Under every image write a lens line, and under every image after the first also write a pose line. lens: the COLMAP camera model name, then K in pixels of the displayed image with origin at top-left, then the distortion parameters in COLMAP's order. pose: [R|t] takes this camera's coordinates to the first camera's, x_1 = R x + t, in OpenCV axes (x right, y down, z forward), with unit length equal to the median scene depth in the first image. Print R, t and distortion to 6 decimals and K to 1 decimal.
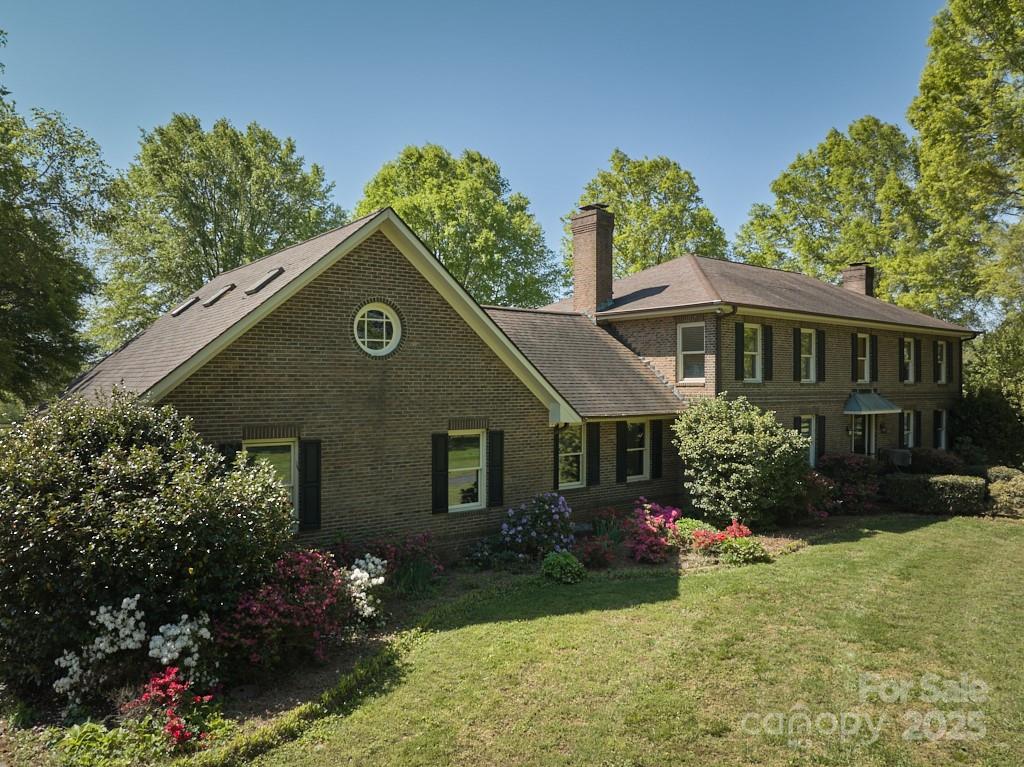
lens RADIAL K [[754.1, 0, 512.0], [0, 754.1, 383.5], [0, 0, 1]] dist [-0.027975, -0.002092]
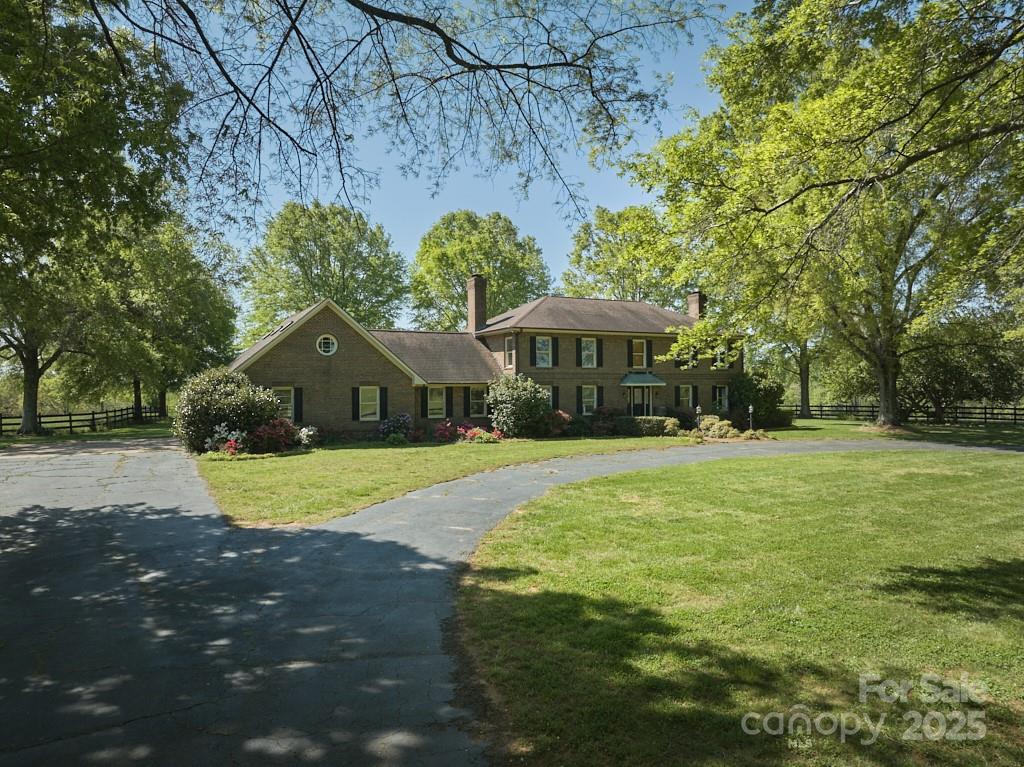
lens RADIAL K [[785.4, 0, 512.0], [0, 785.4, 383.5], [0, 0, 1]] dist [0.043323, -0.000375]
pose [[0.980256, -0.009927, -0.197484, 0.678136], [0.008210, 0.999921, -0.009511, 0.062350], [0.197562, 0.007702, 0.980260, -1.042491]]
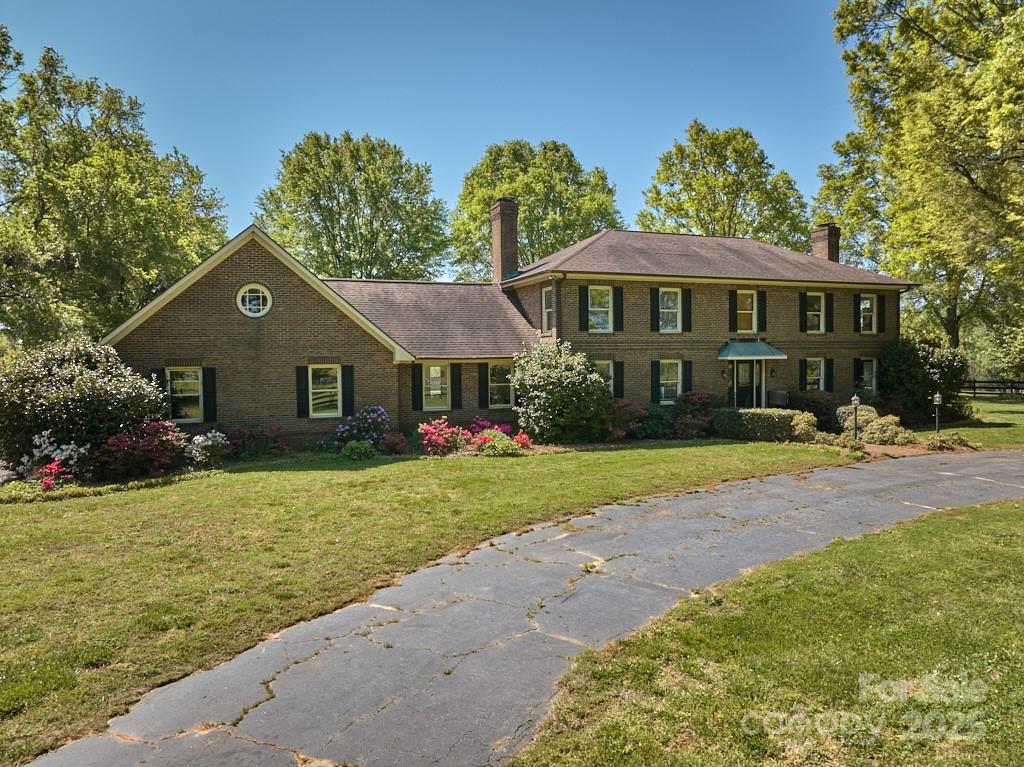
lens RADIAL K [[754.1, 0, 512.0], [0, 754.1, 383.5], [0, 0, 1]] dist [-0.027975, -0.002092]
pose [[0.953983, -0.001745, -0.299856, 0.593973], [0.012603, 0.999333, 0.034279, 0.041050], [0.299596, -0.036481, 0.953368, -0.267319]]
